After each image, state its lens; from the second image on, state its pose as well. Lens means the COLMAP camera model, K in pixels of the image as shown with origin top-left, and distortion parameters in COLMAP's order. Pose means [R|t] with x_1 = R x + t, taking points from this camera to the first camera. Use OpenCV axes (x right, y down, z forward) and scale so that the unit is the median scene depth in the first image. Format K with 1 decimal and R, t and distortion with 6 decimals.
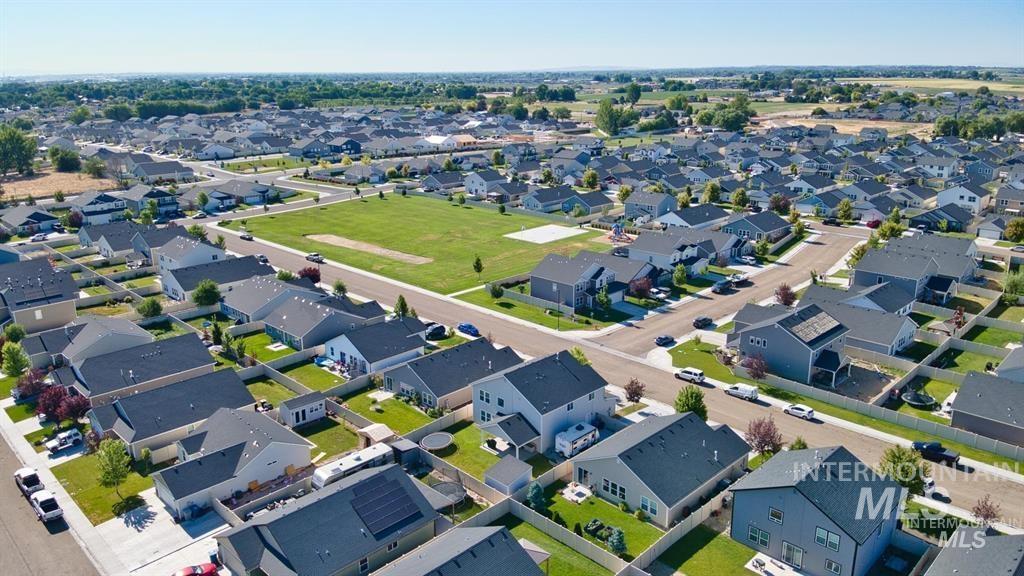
lens RADIAL K [[739.8, 0, 512.0], [0, 739.8, 288.0], [0, 0, 1]] dist [0.143522, -0.274658]
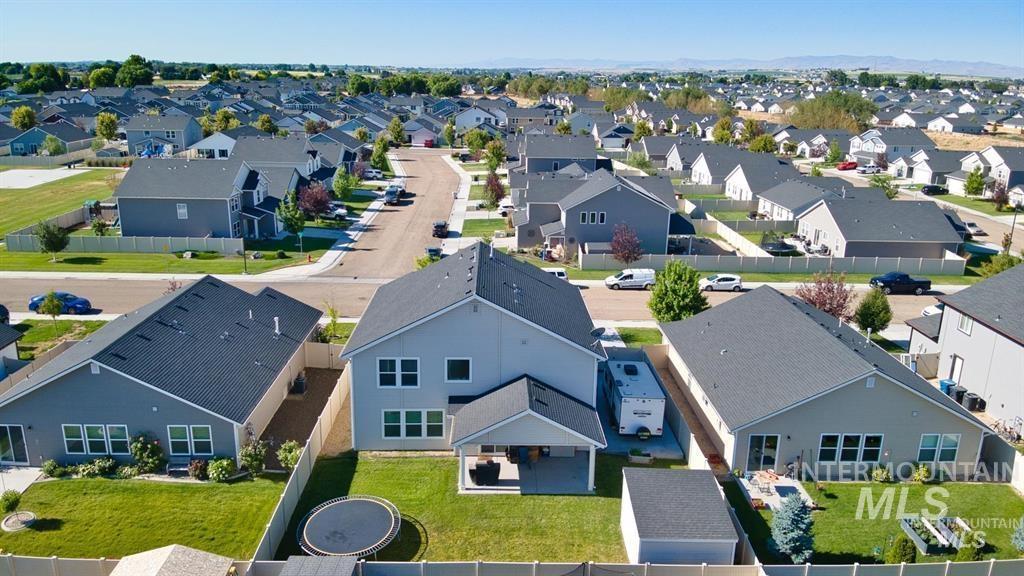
lens RADIAL K [[739.8, 0, 512.0], [0, 739.8, 288.0], [0, 0, 1]] dist [0.143522, -0.274658]
pose [[0.687898, -0.178014, 0.703638, -0.240029], [0.179274, 0.981091, 0.072944, 0.078934], [-0.703319, 0.075966, 0.706804, 0.626053]]
